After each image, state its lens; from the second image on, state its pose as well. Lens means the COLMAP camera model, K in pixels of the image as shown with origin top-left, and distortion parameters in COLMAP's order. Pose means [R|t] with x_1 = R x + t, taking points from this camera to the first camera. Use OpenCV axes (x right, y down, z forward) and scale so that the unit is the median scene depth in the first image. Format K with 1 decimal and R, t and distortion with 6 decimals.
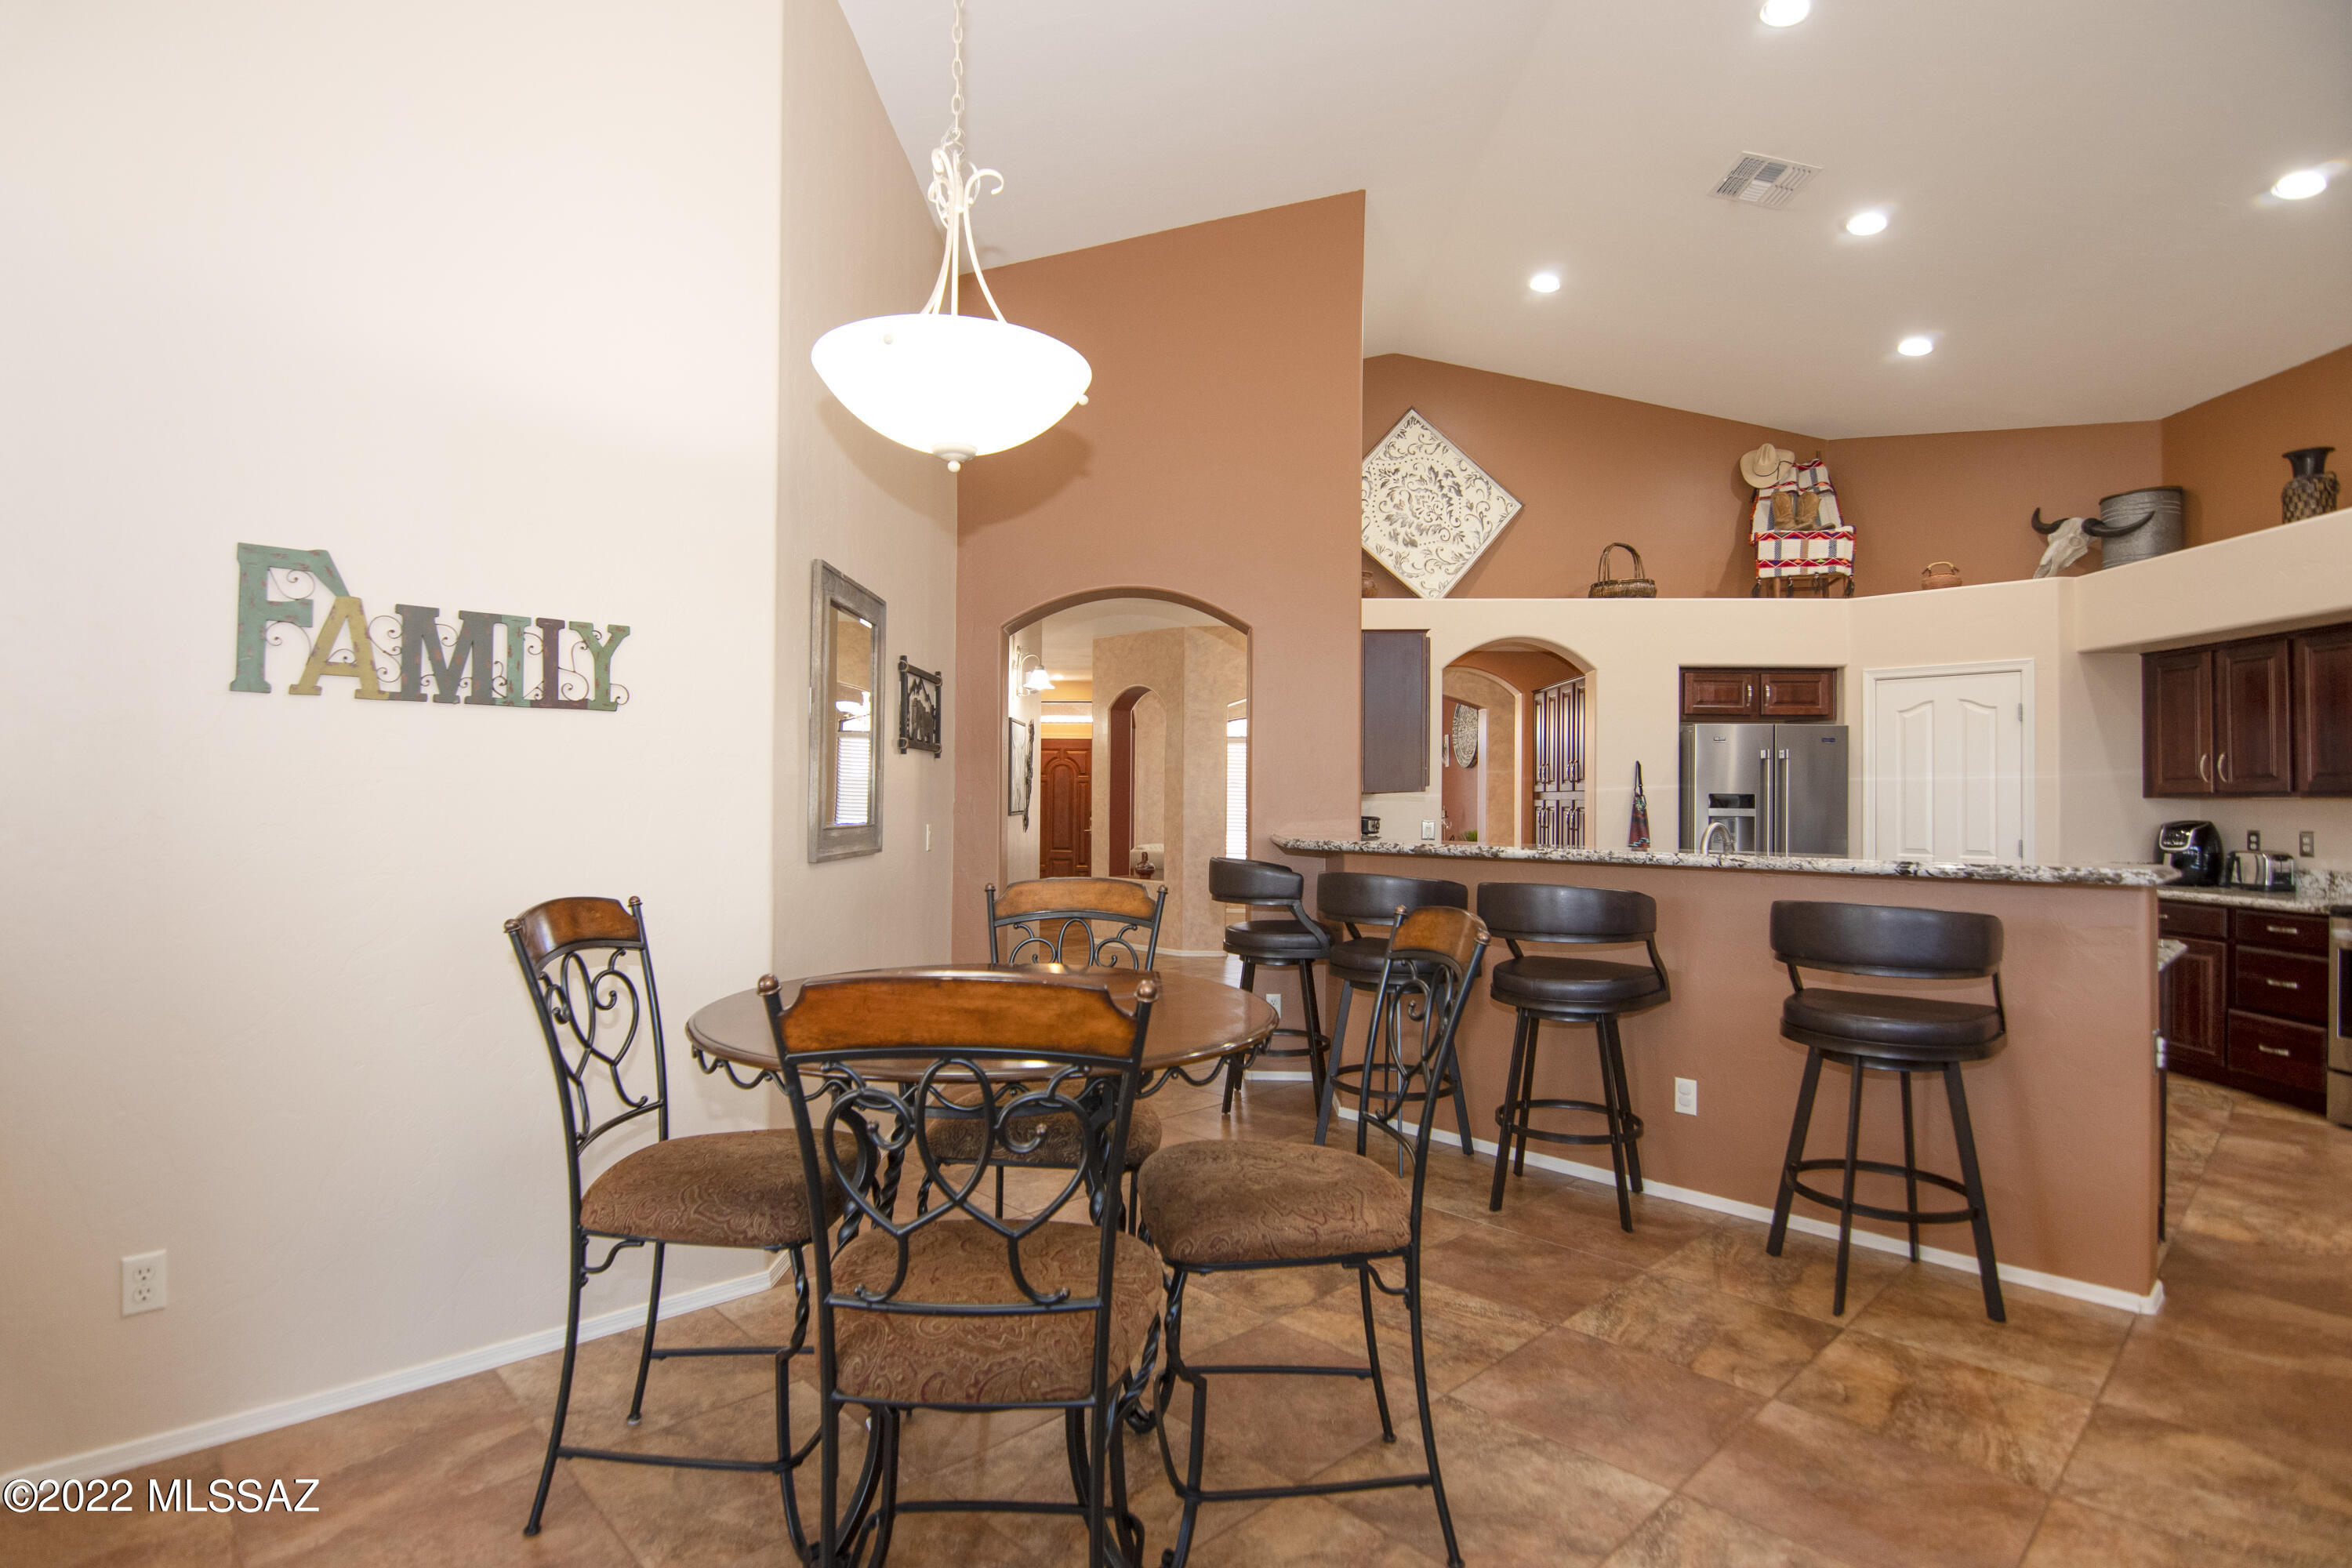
lens RADIAL K [[1164.5, 0, 1148.6], [0, 1164.5, 783.5], [0, 0, 1]] dist [-0.000420, -0.014806]
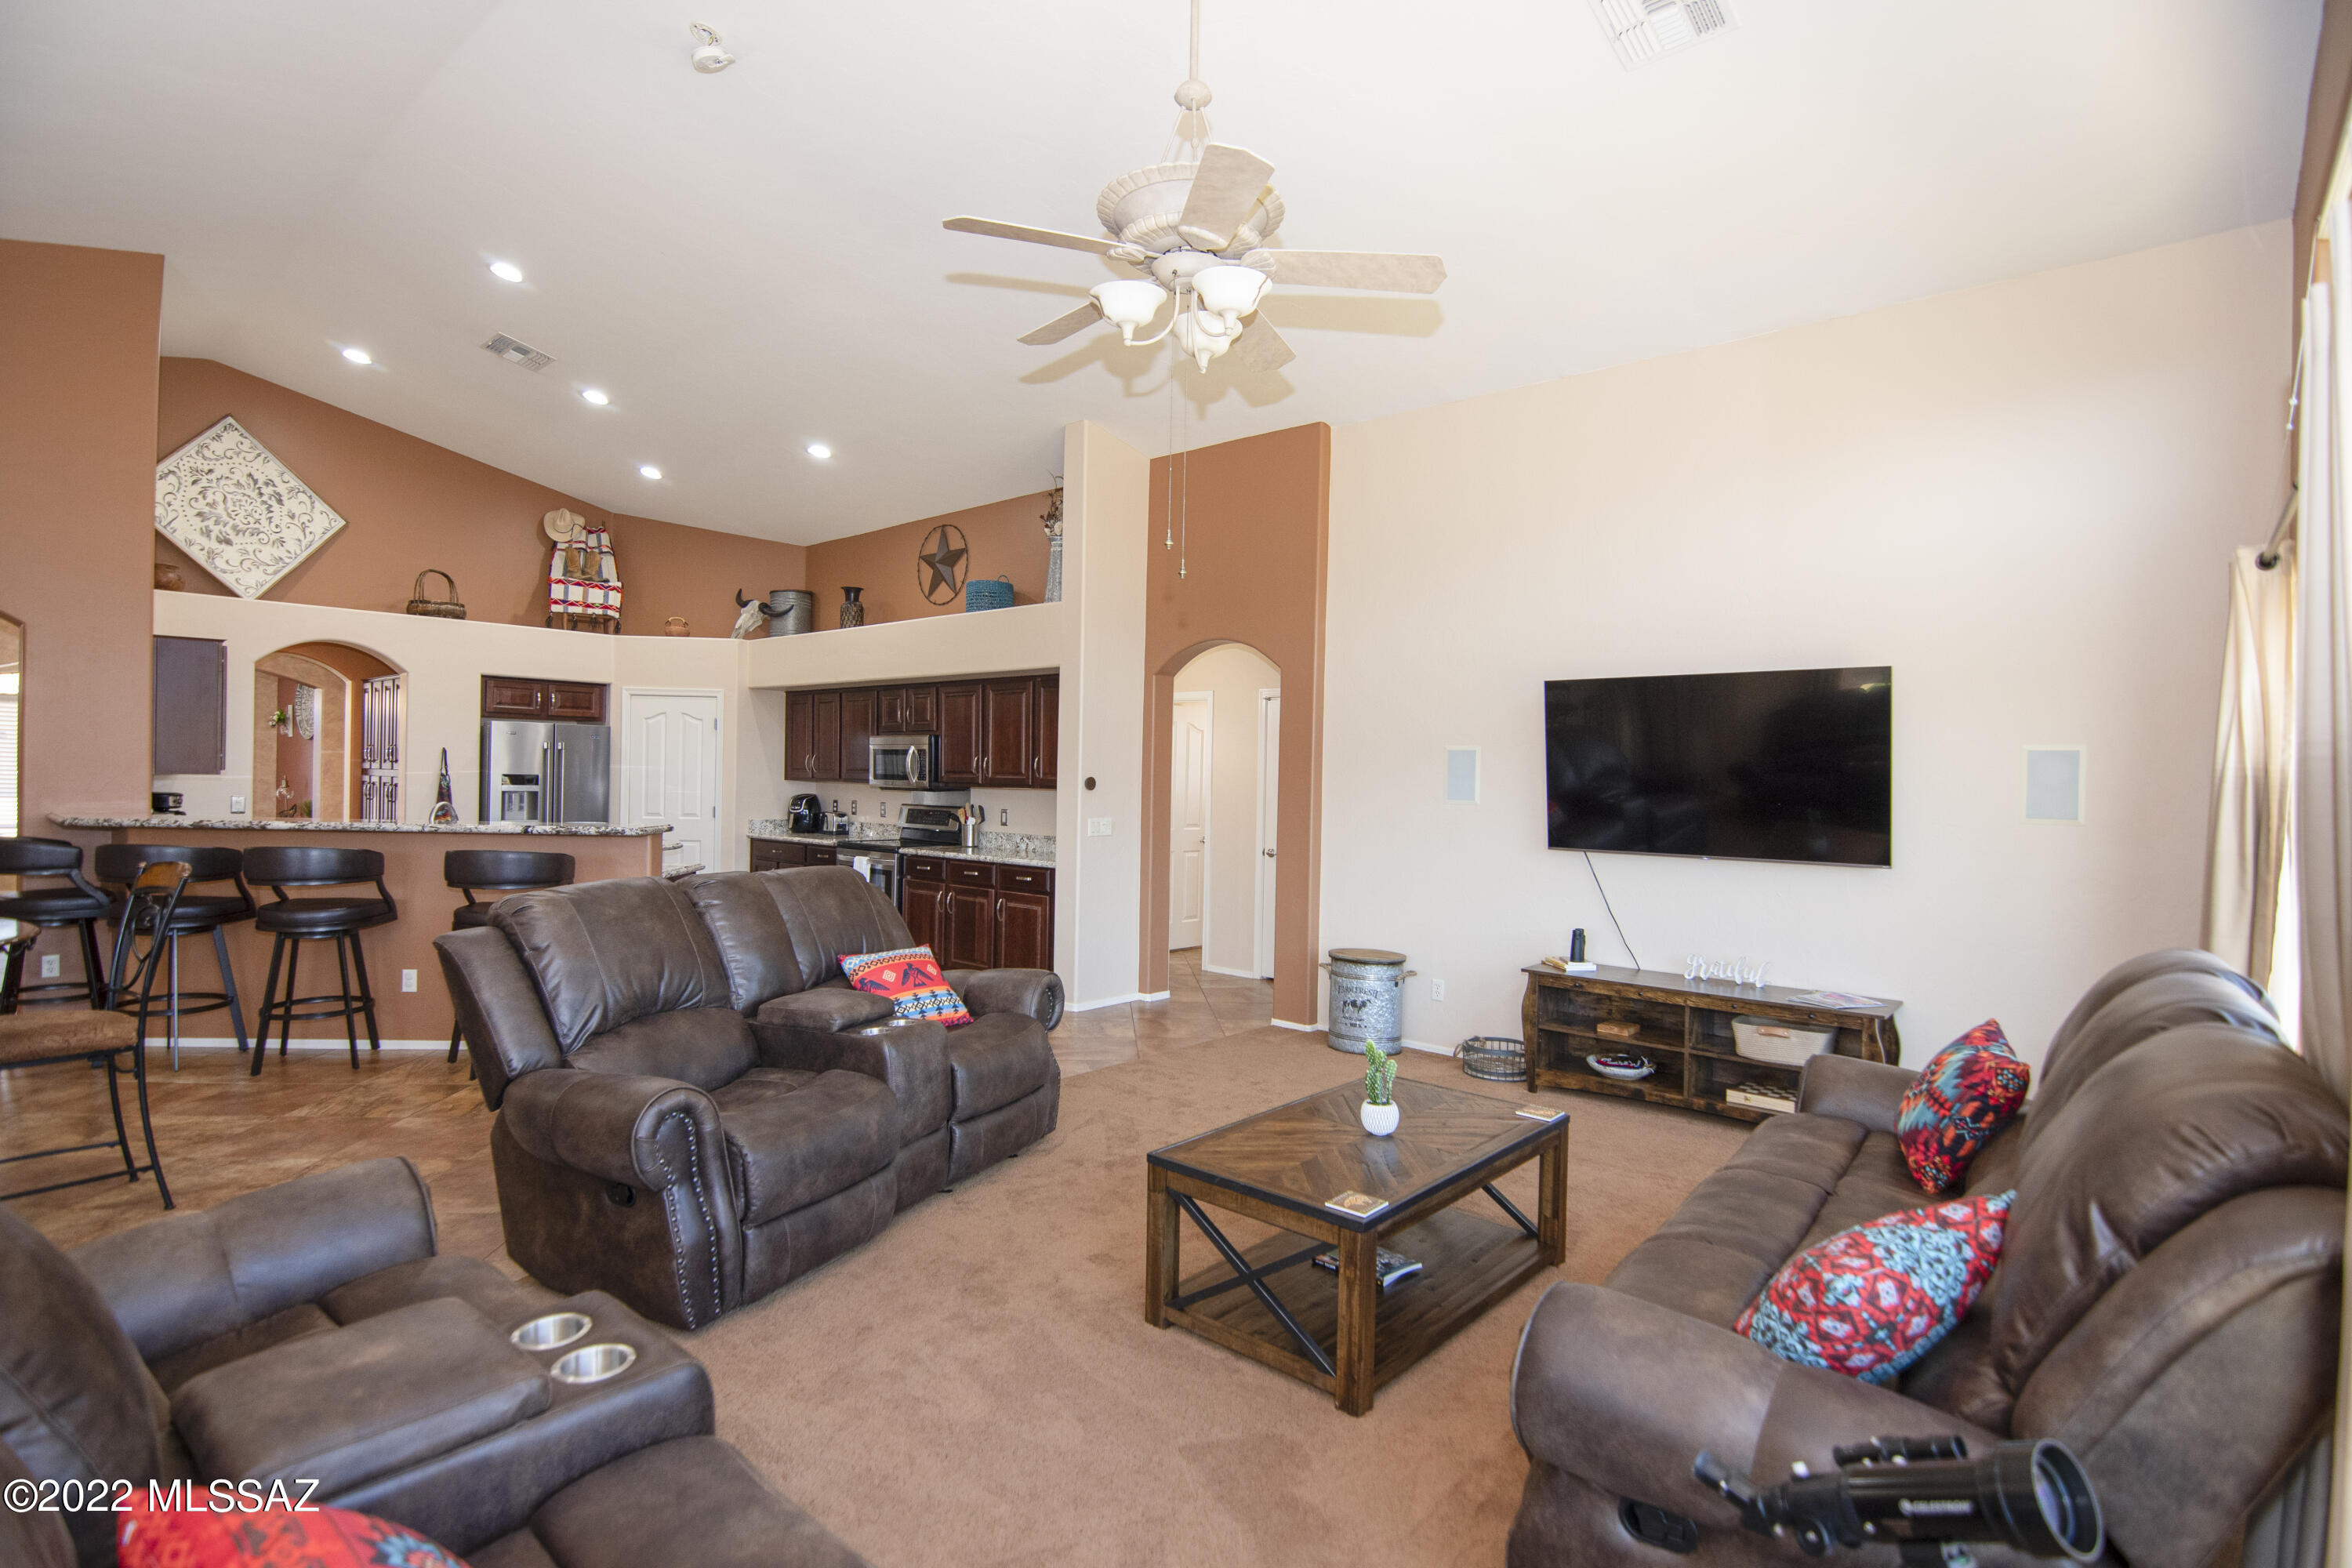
lens RADIAL K [[1139.4, 0, 1167.8], [0, 1139.4, 784.0], [0, 0, 1]] dist [0.001135, -0.015454]
pose [[0.636670, 0.000181, 0.771137, -0.033865], [-0.027054, 0.999390, 0.022101, -0.029764], [-0.770662, -0.034934, 0.636286, -0.415658]]
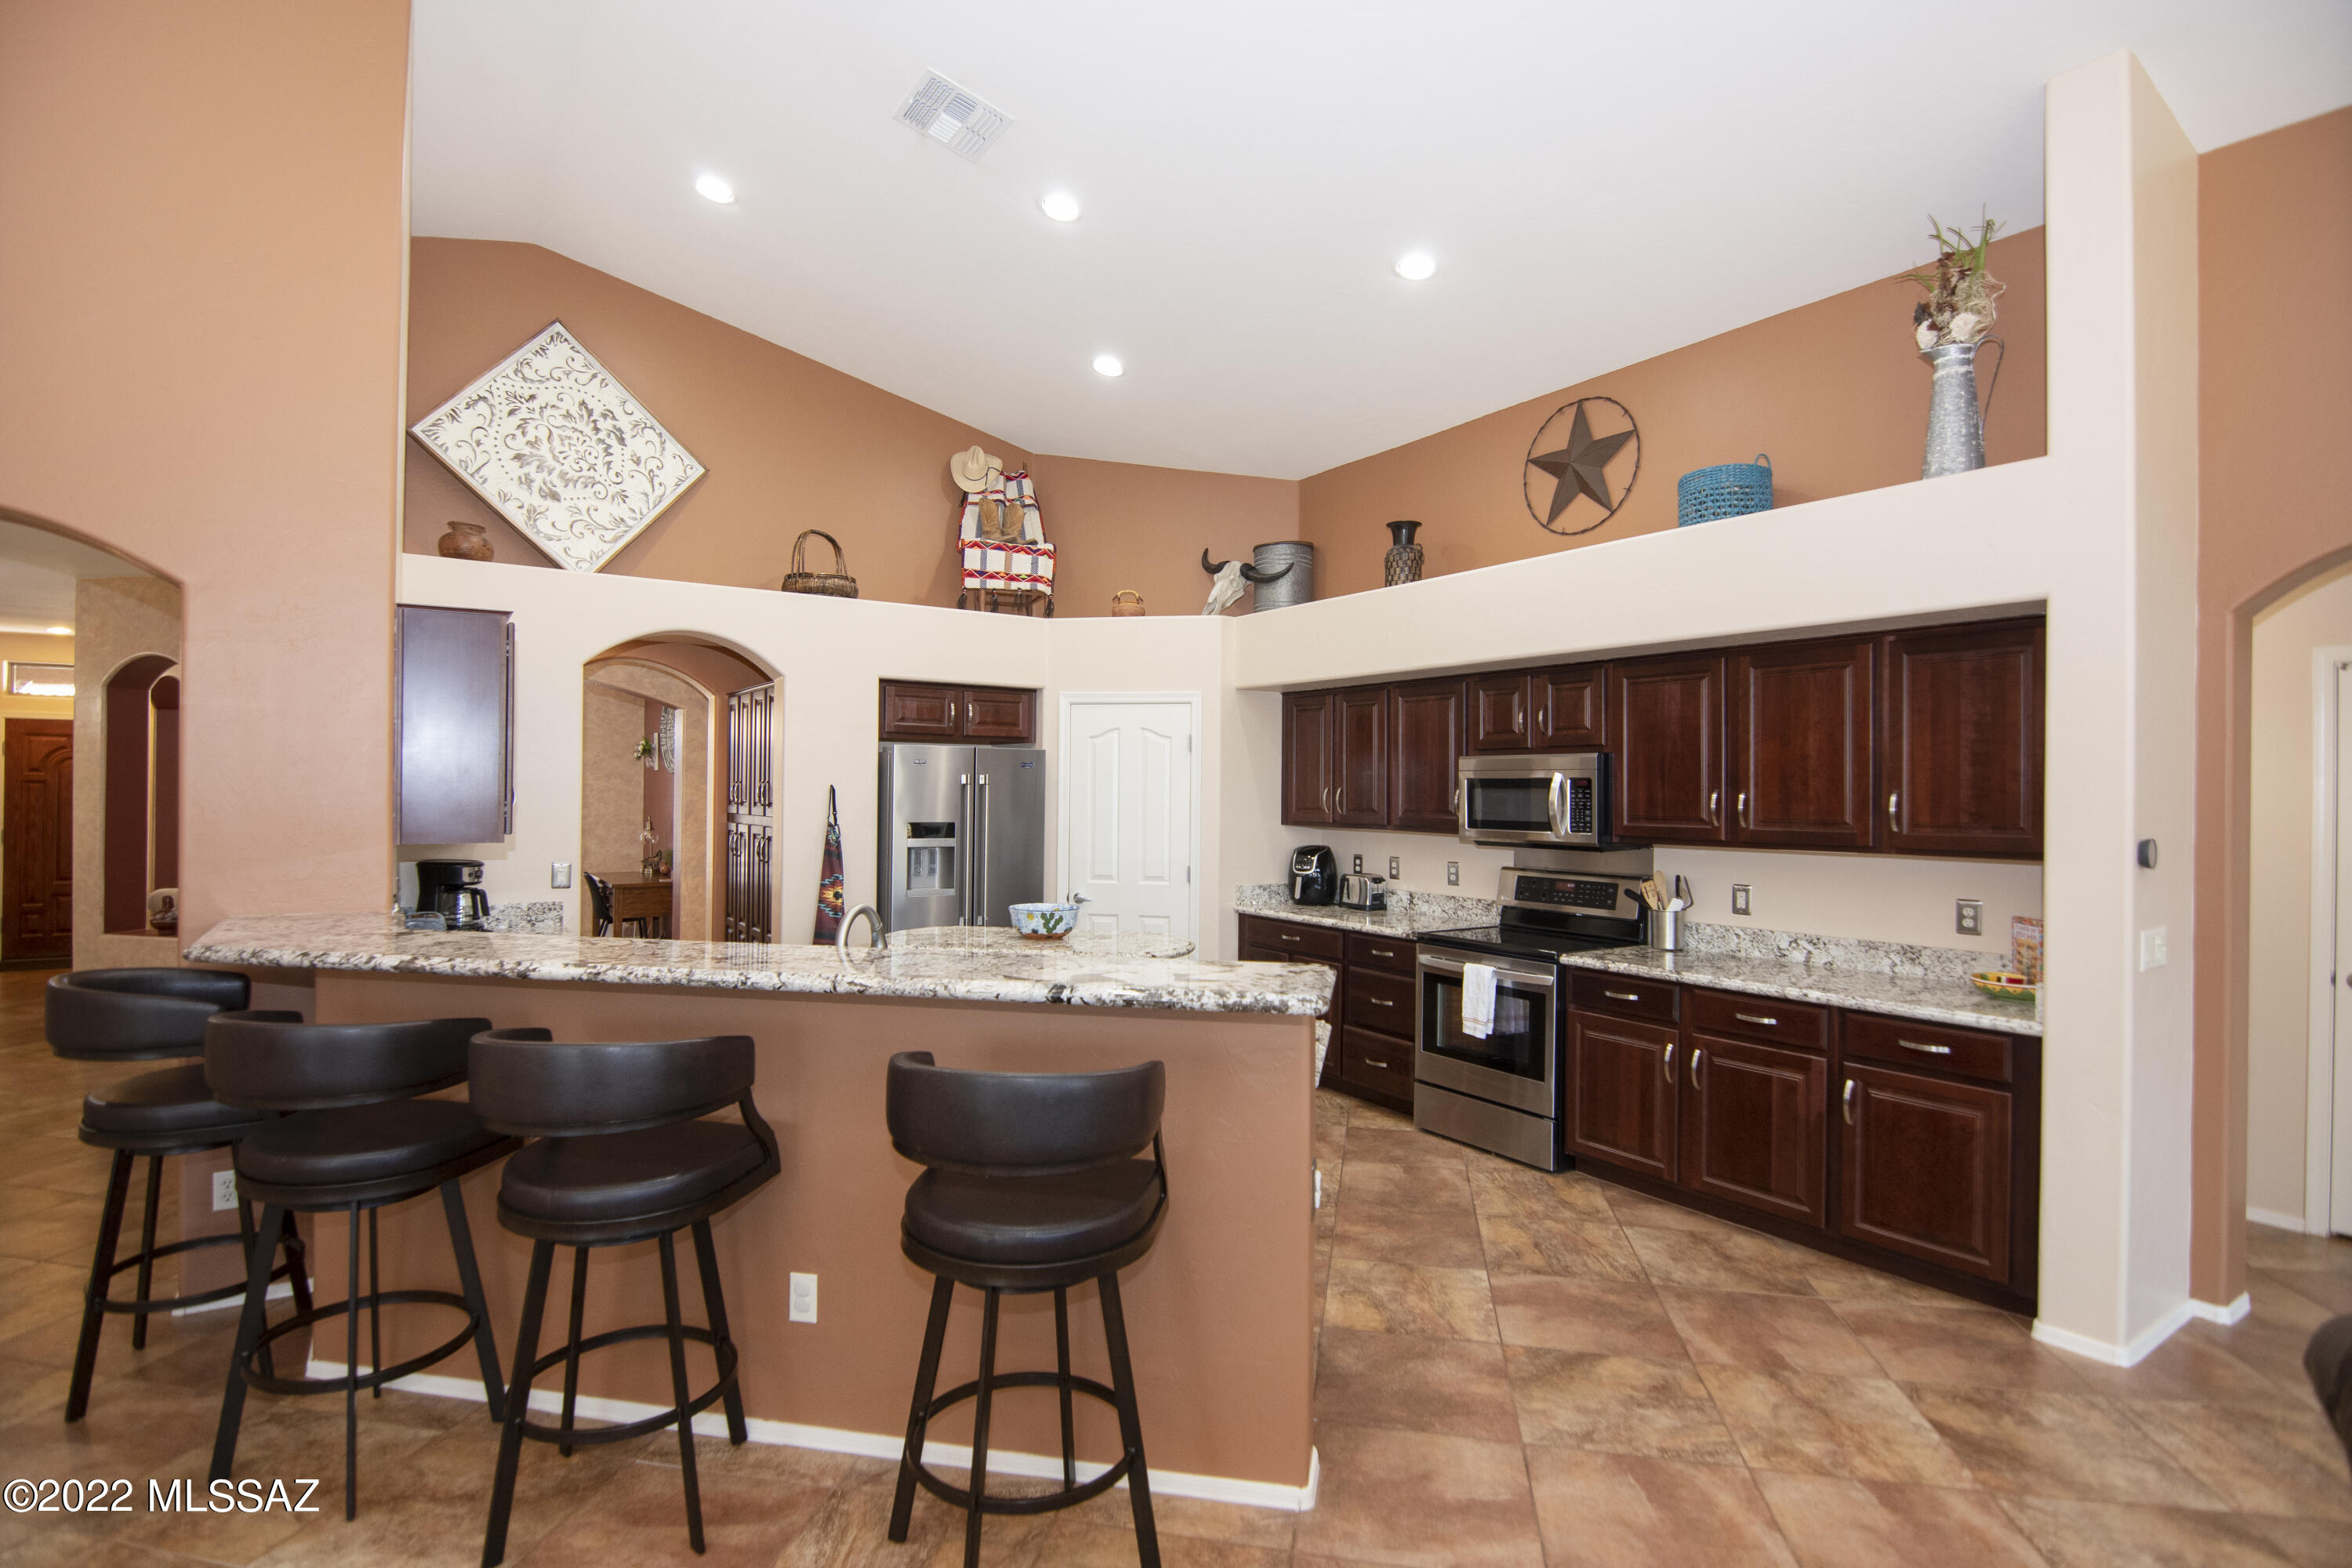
lens RADIAL K [[1139.4, 0, 1167.8], [0, 1139.4, 784.0], [0, 0, 1]] dist [0.001135, -0.015454]
pose [[0.811040, 0.003784, 0.584979, 0.133975], [-0.012079, 0.999874, 0.010279, -0.033481], [-0.584866, -0.015403, 0.810984, 0.175514]]
